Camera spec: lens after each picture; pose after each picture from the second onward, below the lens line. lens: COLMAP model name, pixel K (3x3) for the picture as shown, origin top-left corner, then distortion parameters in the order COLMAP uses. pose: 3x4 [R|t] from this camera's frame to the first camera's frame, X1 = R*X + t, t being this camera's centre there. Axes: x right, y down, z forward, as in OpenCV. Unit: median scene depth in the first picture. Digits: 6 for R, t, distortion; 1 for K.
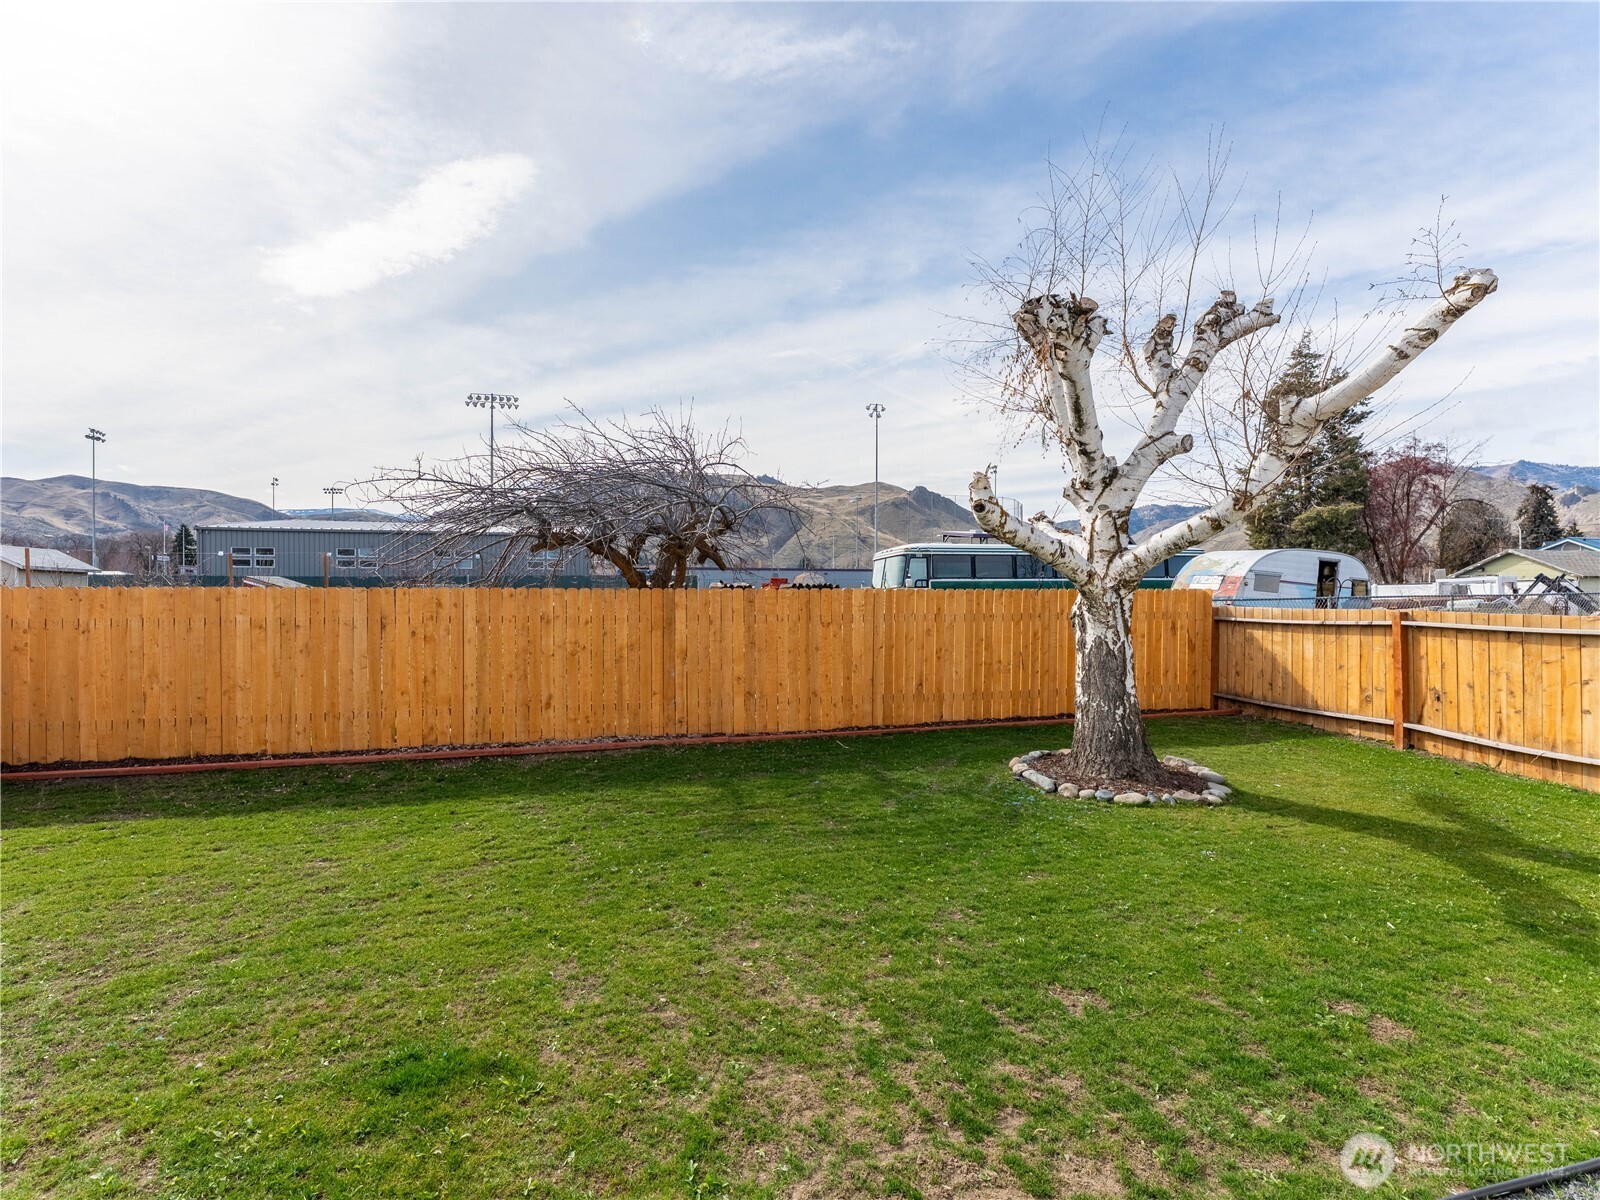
lens RADIAL K [[716.9, 0, 750.1], [0, 716.9, 600.5], [0, 0, 1]] dist [0.000150, -0.001422]
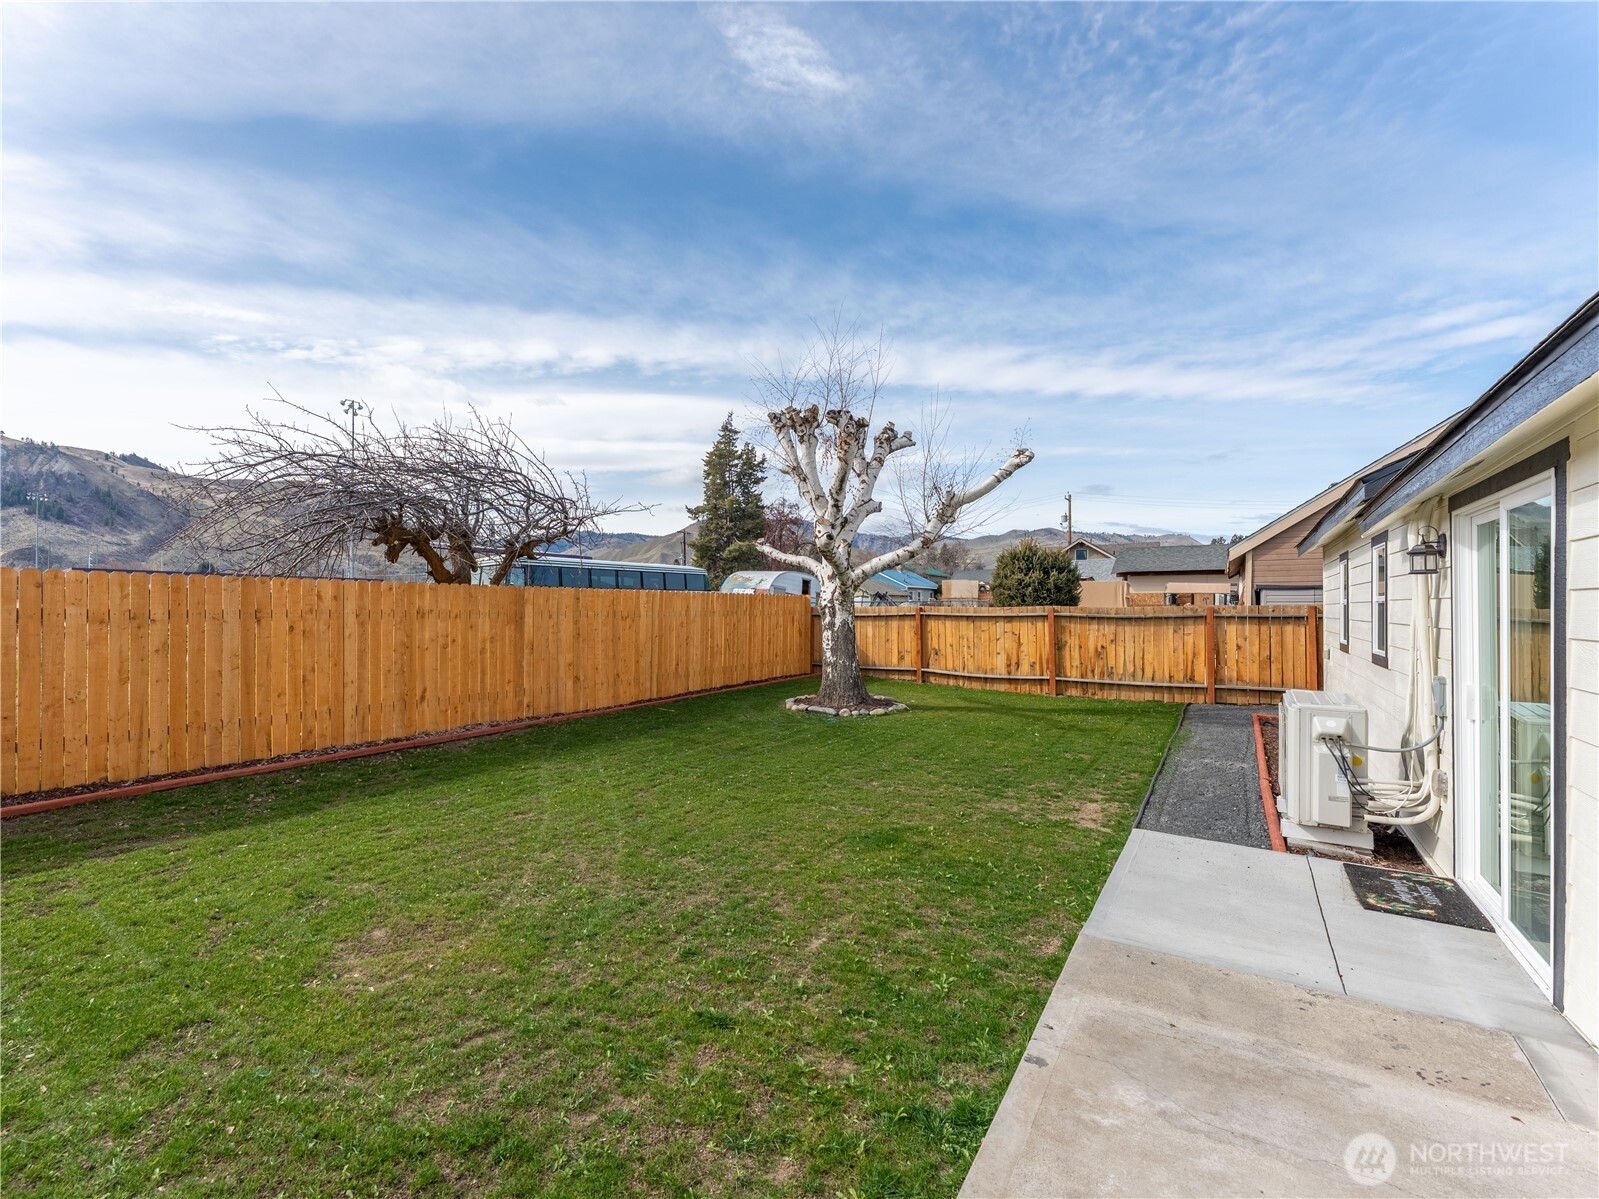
lens RADIAL K [[716.4, 0, 715.8], [0, 716.4, 598.1], [0, 0, 1]] dist [0.000150, -0.001422]
pose [[0.758015, 0.011067, 0.652143, -0.660314], [0.004063, 0.999757, -0.021688, 0.029669], [-0.652224, 0.019089, 0.757786, -0.036474]]
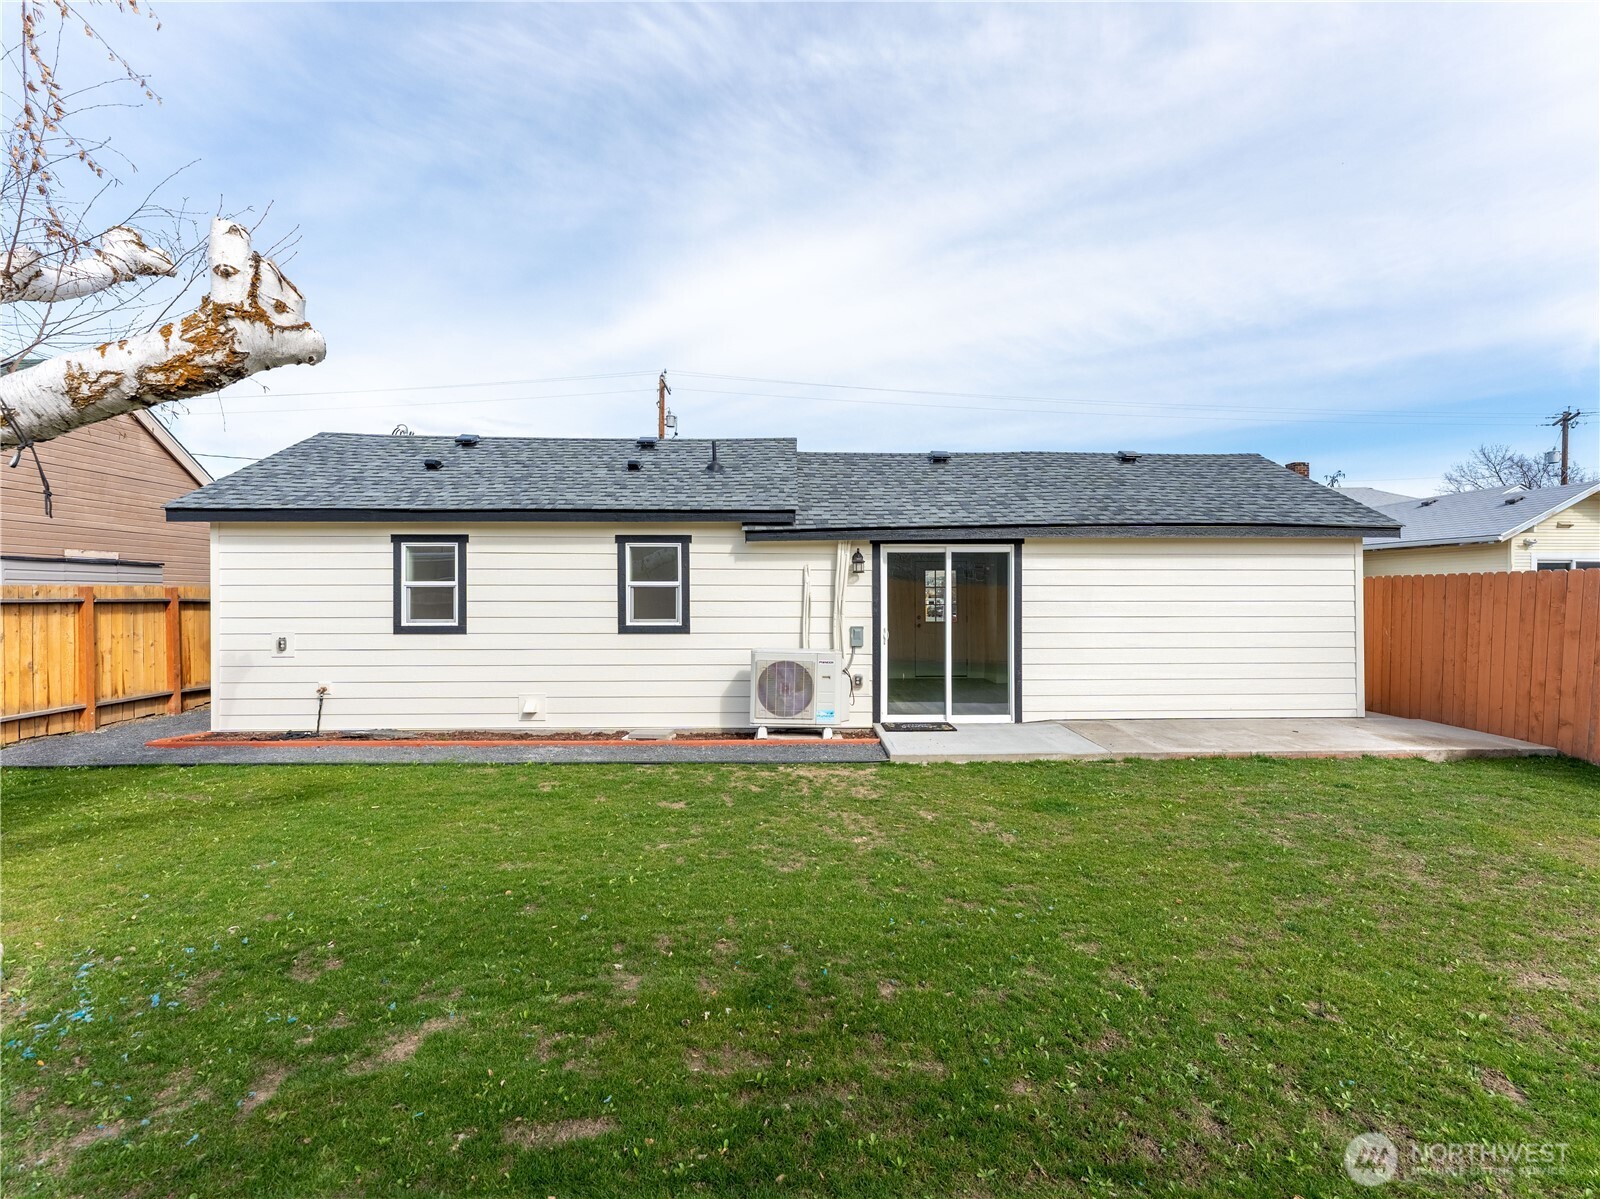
lens RADIAL K [[716.9, 0, 819.0], [0, 716.9, 598.1], [0, 0, 1]] dist [0.000150, -0.001422]
pose [[-0.978766, -0.000656, 0.204981, -0.083020], [0.001368, 0.999952, 0.009732, 0.027357], [-0.204978, 0.009806, -0.978717, 1.008447]]
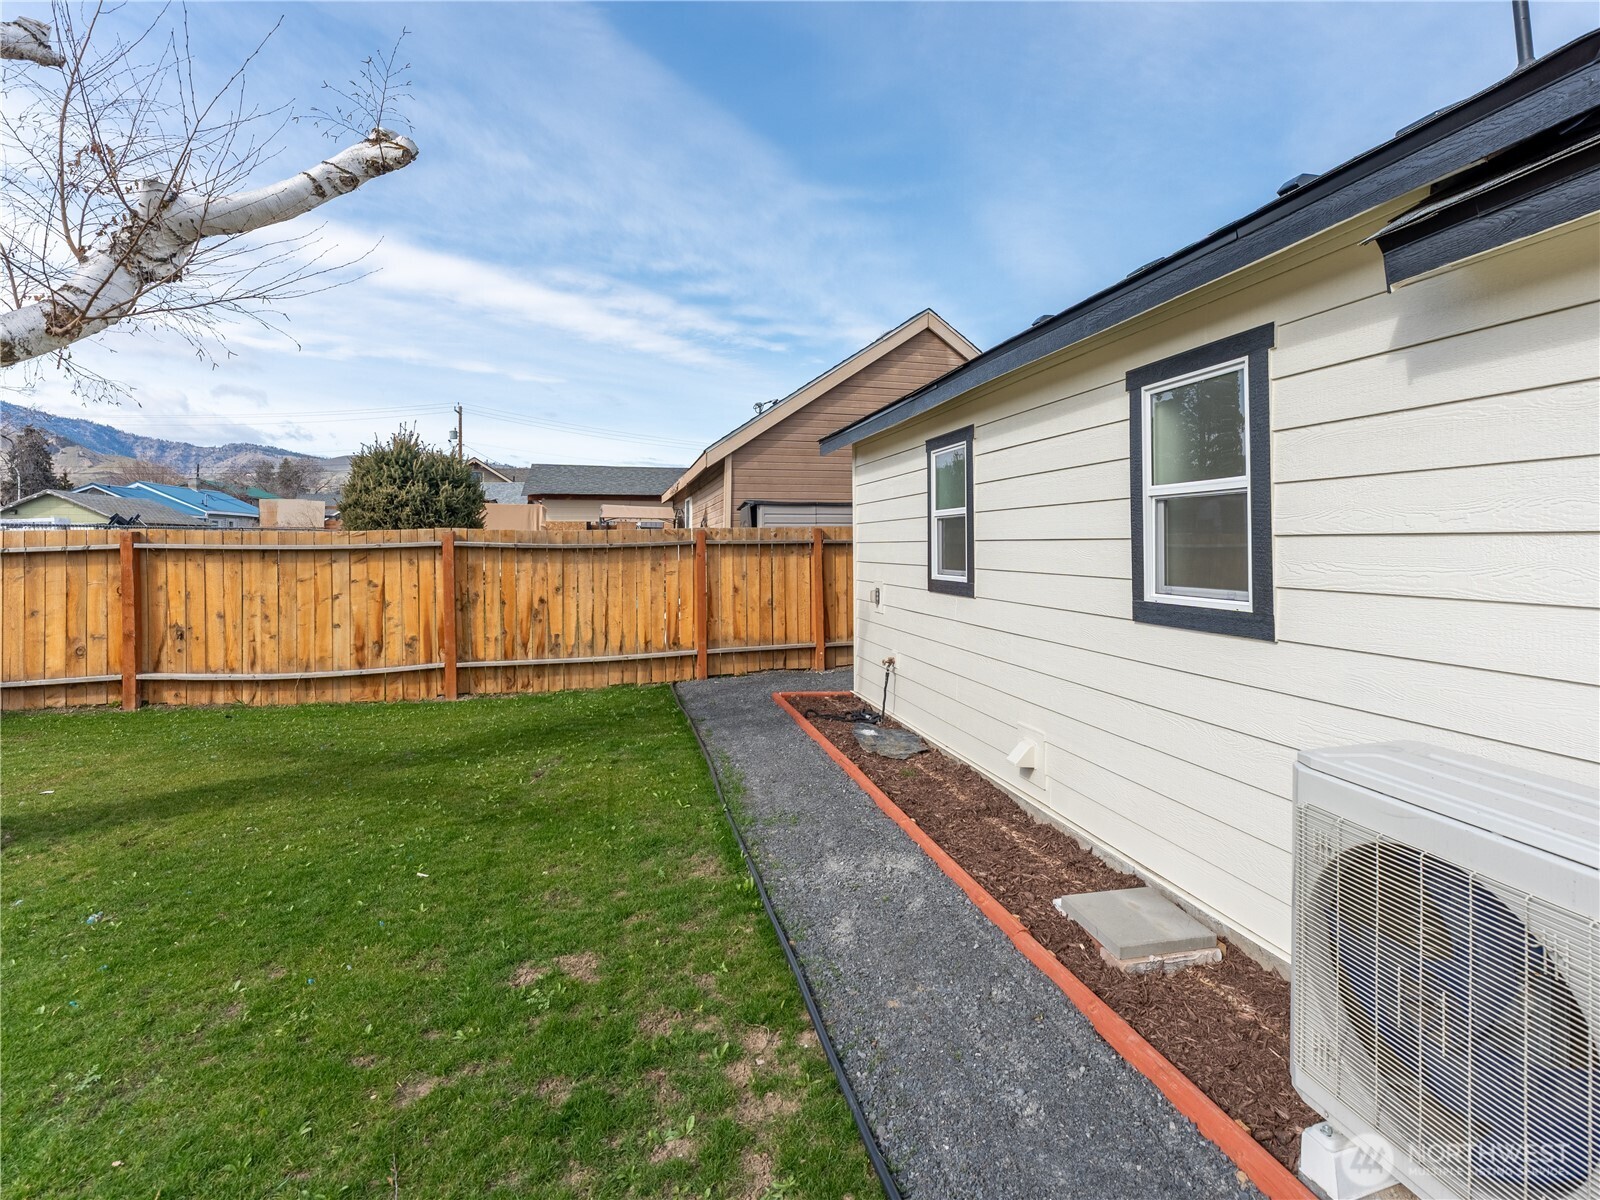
lens RADIAL K [[803.7, 0, 887.6], [0, 803.7, 529.4], [0, 0, 1]] dist [-0.003708, 0.000142]
pose [[-0.090983, 0.017887, 0.995692, -0.030658], [0.016907, 0.999722, -0.016414, 0.041079], [-0.995709, 0.015341, -0.091260, 0.262688]]
